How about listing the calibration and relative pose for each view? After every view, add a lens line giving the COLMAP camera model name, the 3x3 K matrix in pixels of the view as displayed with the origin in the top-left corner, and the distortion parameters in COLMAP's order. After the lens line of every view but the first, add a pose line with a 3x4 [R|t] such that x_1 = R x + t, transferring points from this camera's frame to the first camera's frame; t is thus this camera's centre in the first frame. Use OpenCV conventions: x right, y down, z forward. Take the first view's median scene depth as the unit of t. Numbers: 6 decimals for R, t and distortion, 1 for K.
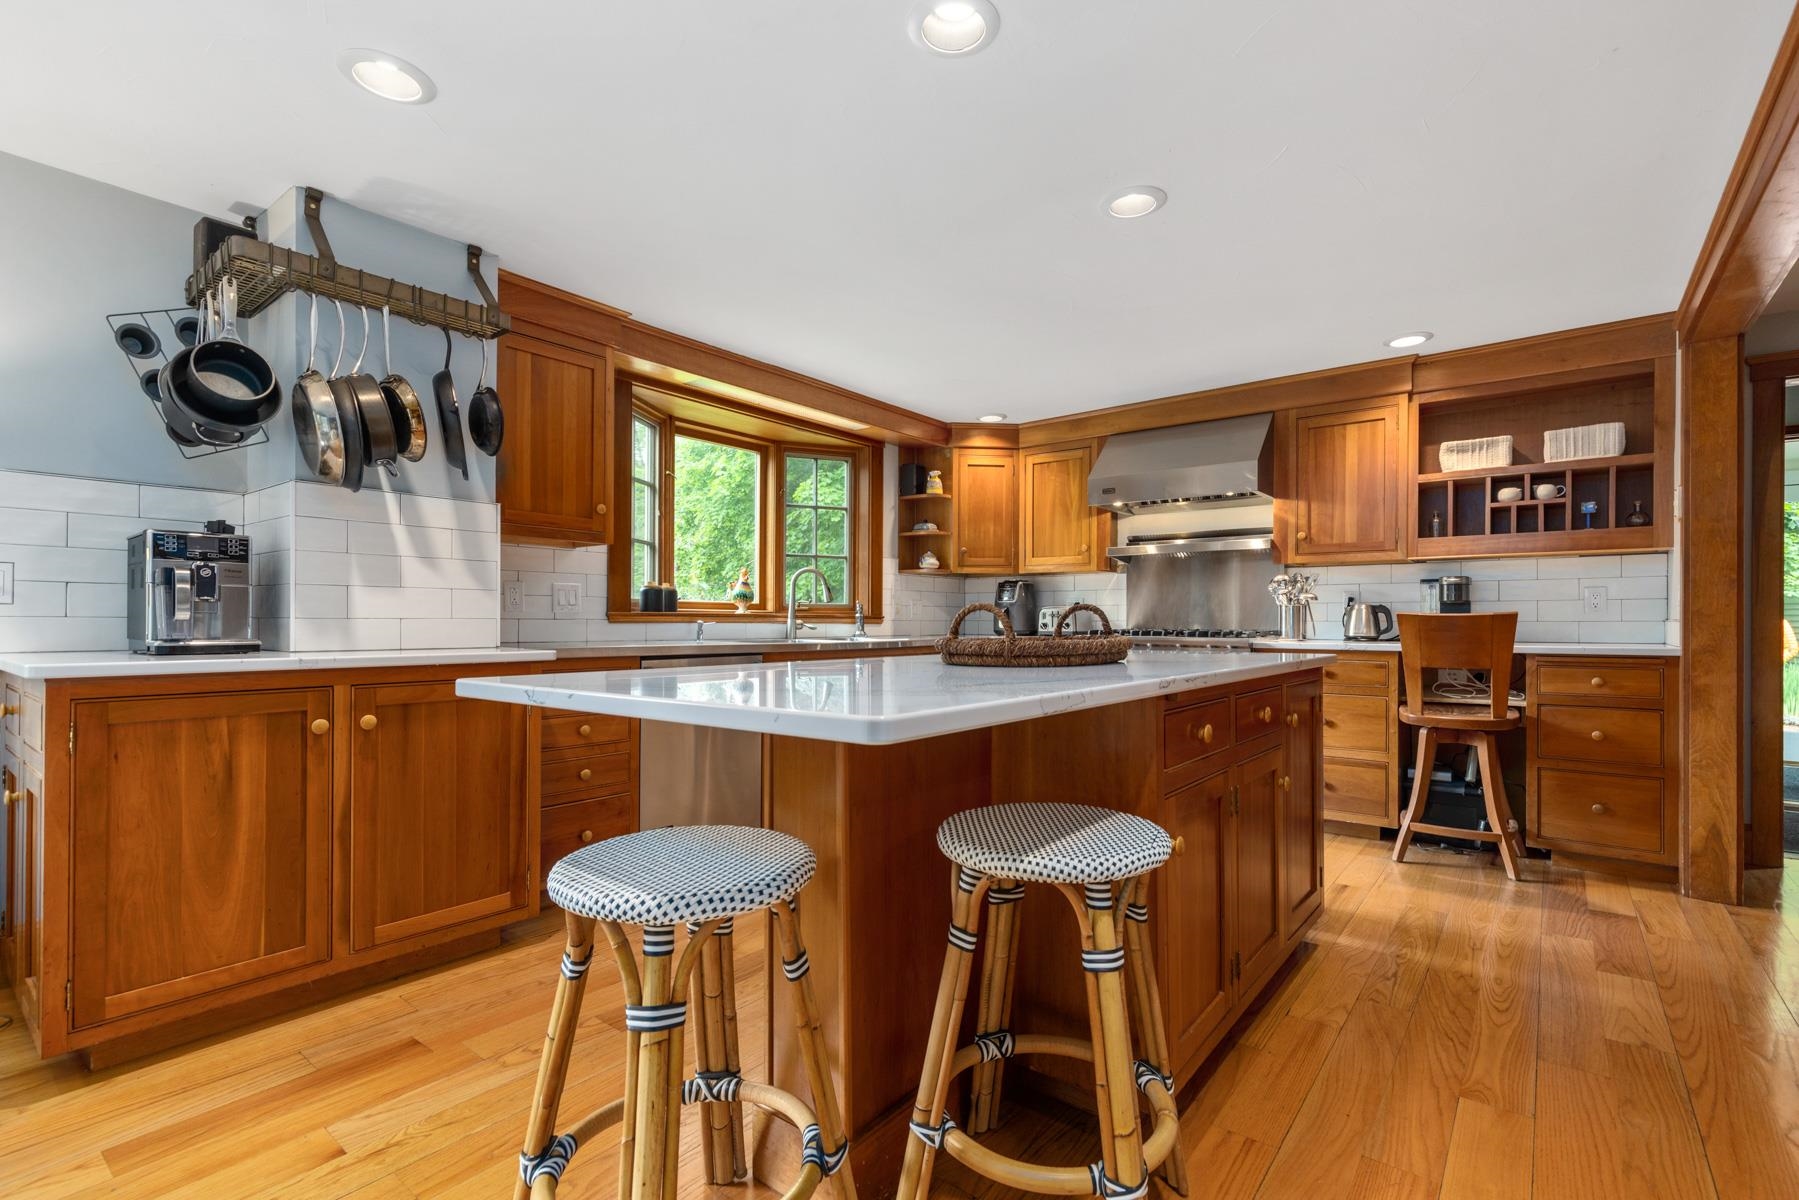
lens RADIAL K [[820.2, 0, 907.3], [0, 820.2, 618.0], [0, 0, 1]] dist [0.017006, -0.000696]
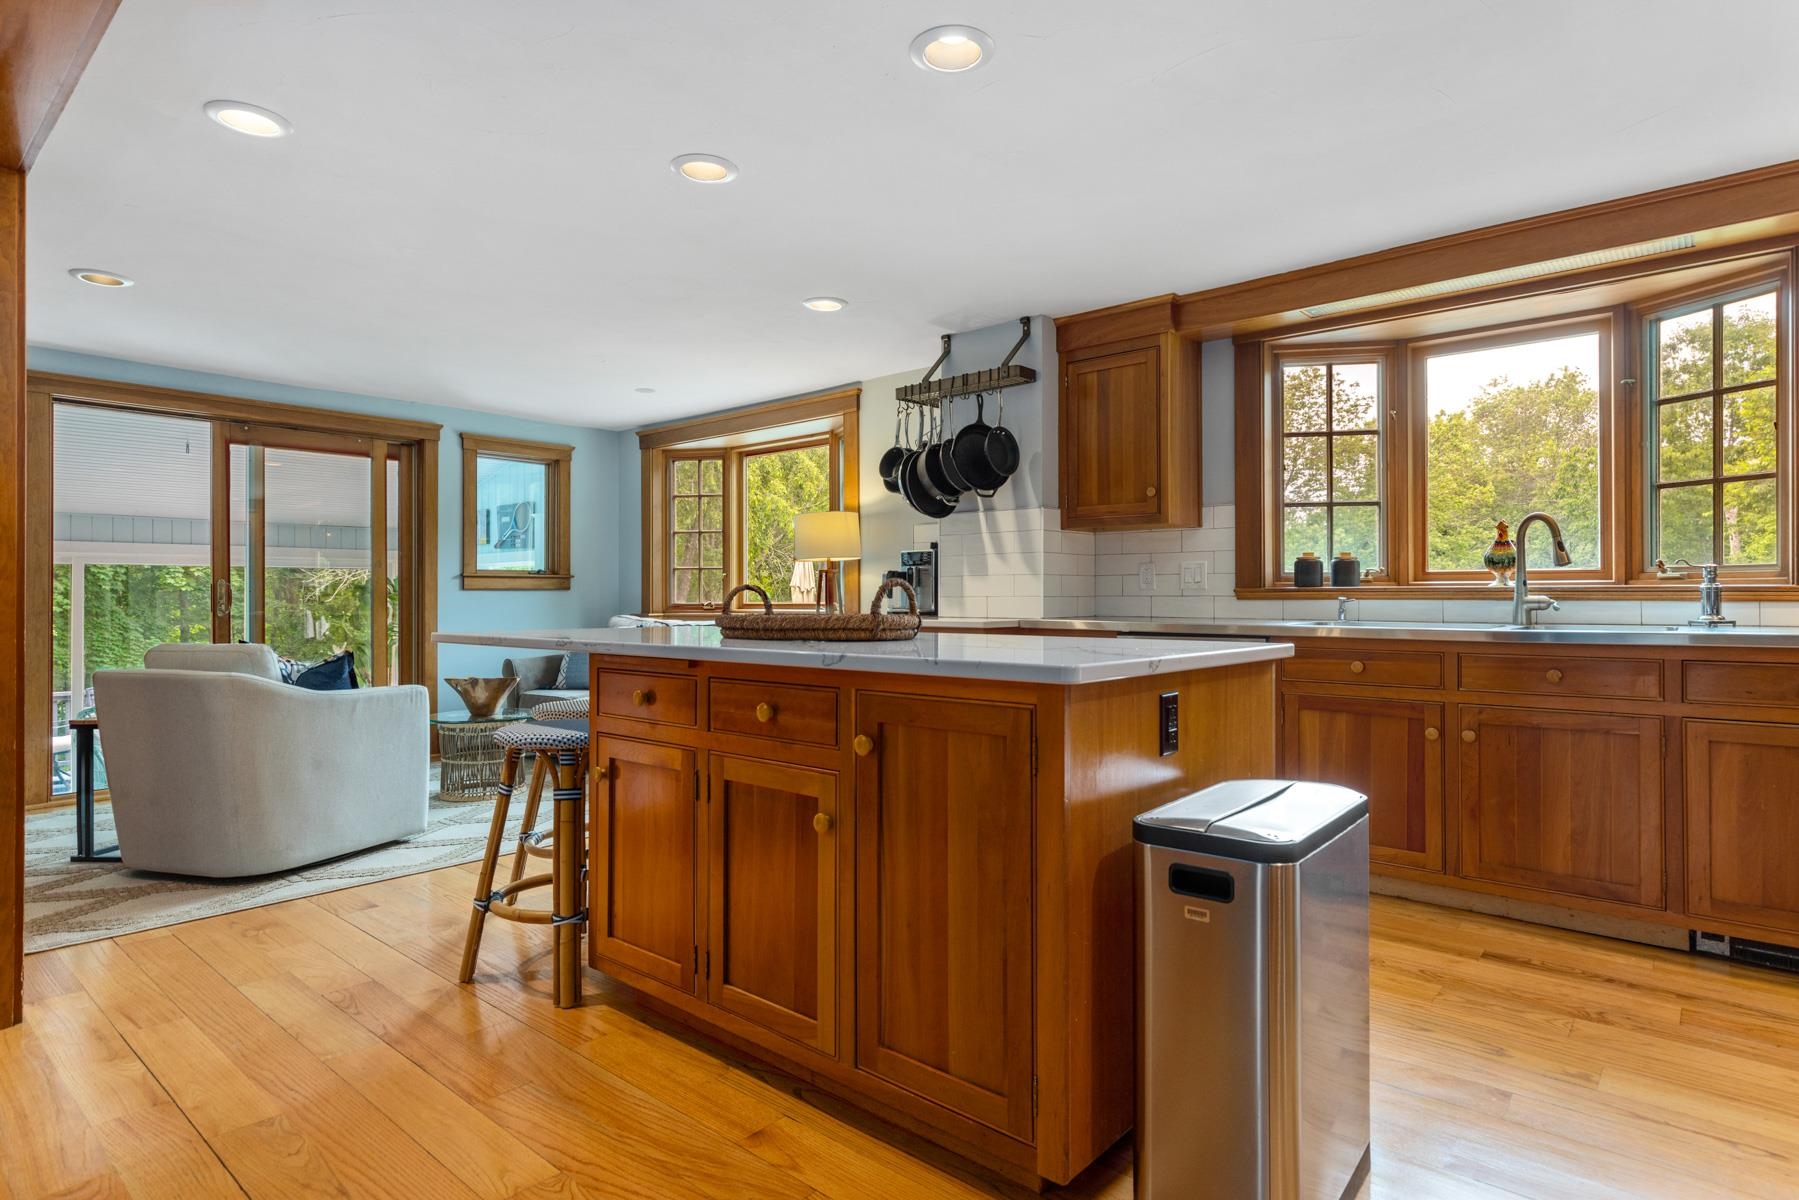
lens RADIAL K [[965.1, 0, 898.5], [0, 965.1, 595.6], [0, 0, 1]] dist [-0.002020, -0.000492]
pose [[-0.024886, -0.001713, -0.999689, 0.680032], [0.006305, 0.999978, -0.001871, 0.000780], [0.999670, -0.006349, -0.024875, 0.546707]]
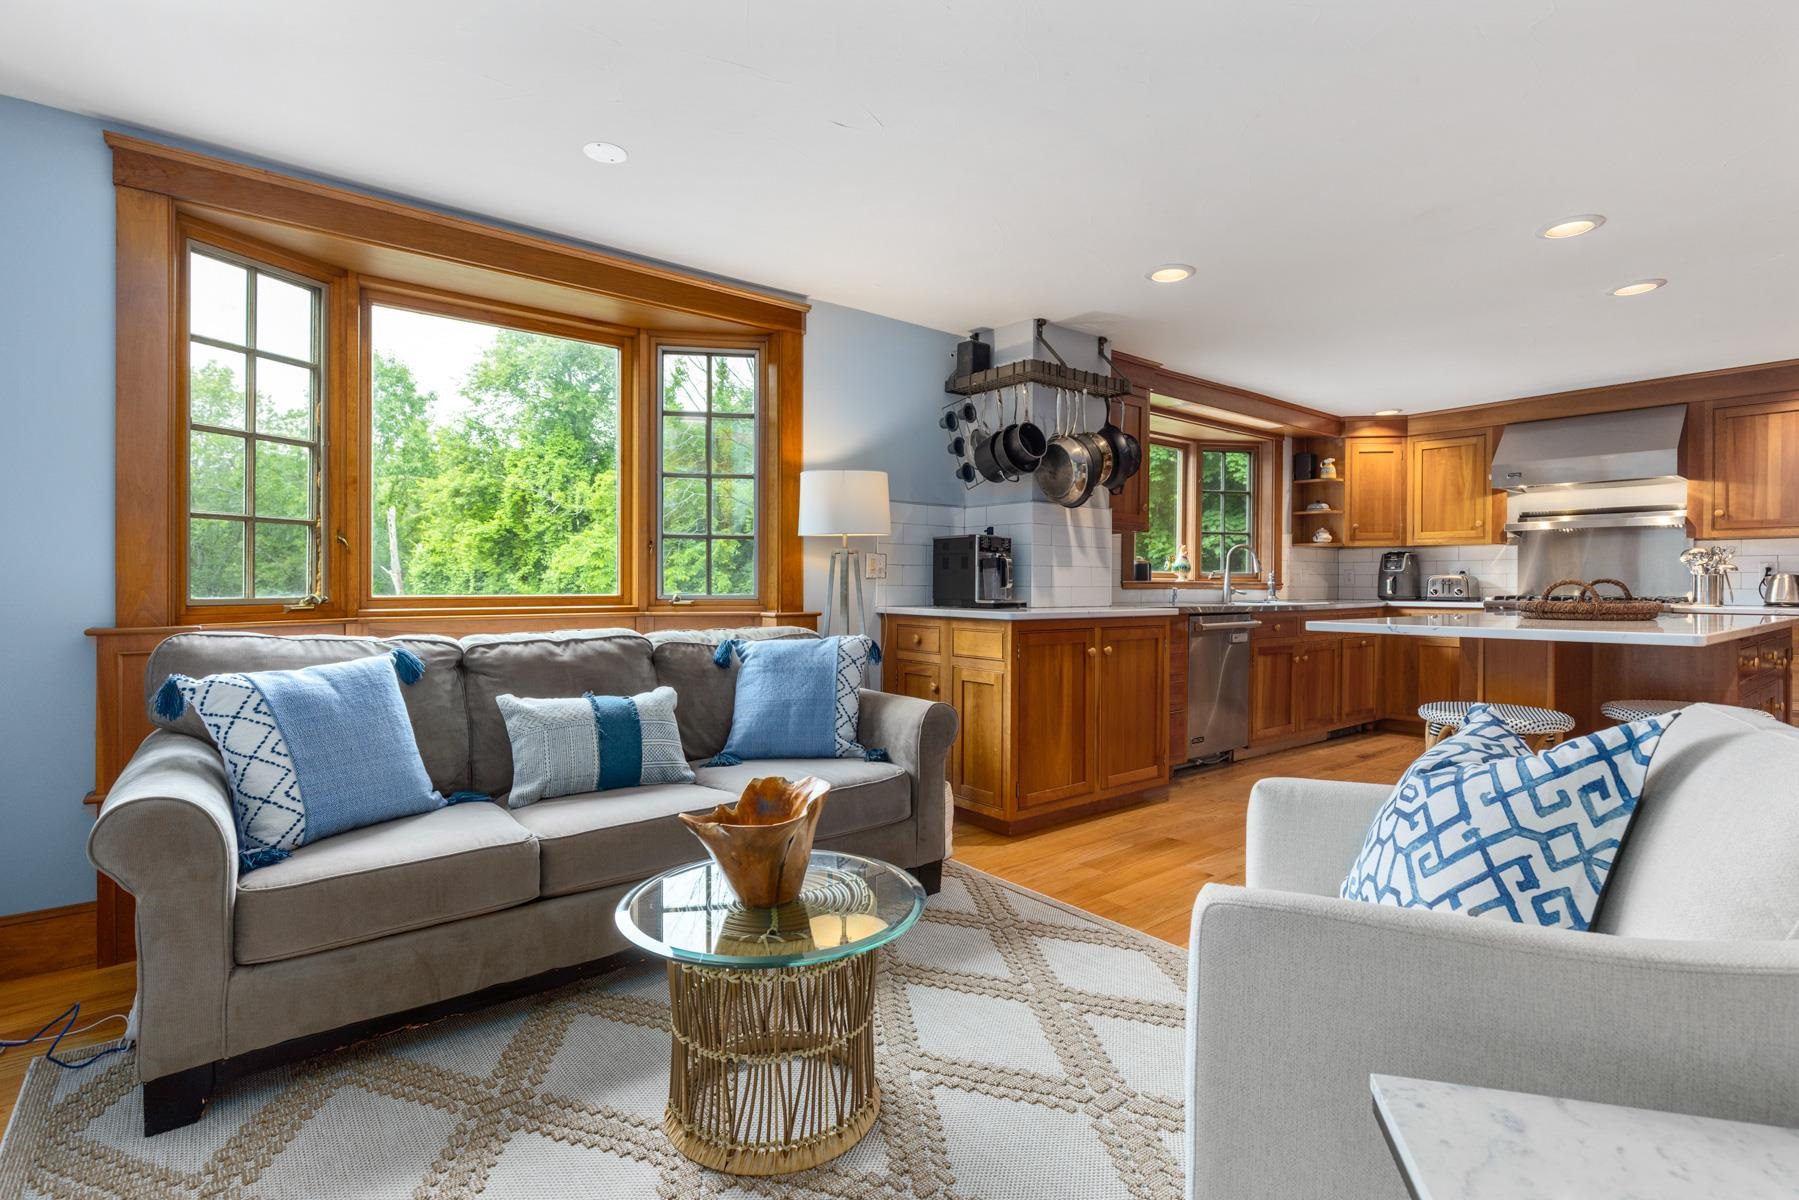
lens RADIAL K [[859.9, 0, 893.8], [0, 859.9, 587.9], [0, 0, 1]] dist [0.000651, -0.000653]
pose [[0.975851, 0.002389, -0.218425, -0.362263], [-0.000738, 0.999971, 0.007638, -0.005813], [0.218437, -0.007293, 0.975824, -0.391969]]
